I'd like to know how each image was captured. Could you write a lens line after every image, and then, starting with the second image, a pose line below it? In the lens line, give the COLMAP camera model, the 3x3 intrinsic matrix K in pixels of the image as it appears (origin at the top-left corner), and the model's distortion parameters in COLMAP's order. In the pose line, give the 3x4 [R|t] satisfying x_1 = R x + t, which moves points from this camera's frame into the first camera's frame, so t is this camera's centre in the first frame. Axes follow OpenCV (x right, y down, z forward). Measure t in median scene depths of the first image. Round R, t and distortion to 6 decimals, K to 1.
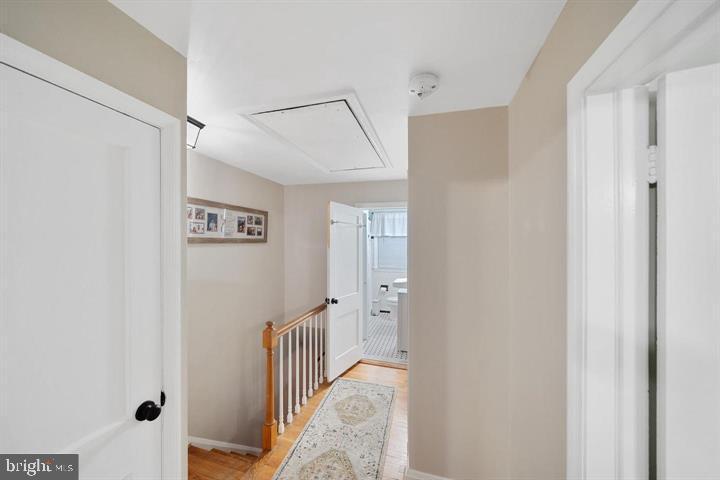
lens RADIAL K [[258.6, 0, 358.1], [0, 258.6, 242.7], [0, 0, 1]] dist [-0.001659, 0.000025]
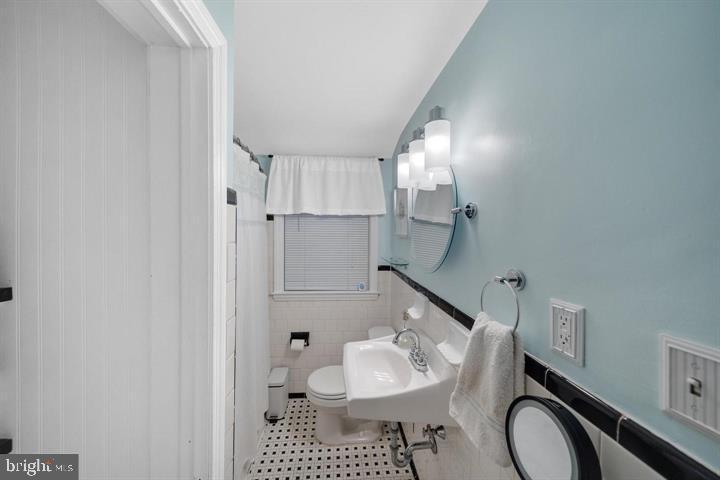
lens RADIAL K [[258.6, 0, 359.1], [0, 258.6, 238.9], [0, 0, 1]] dist [-0.001659, 0.000025]
pose [[0.940303, 0.002988, 0.340325, 0.049363], [-0.004940, 0.999976, 0.004869, 0.010945], [-0.340302, -0.006260, 0.940295, 0.584066]]
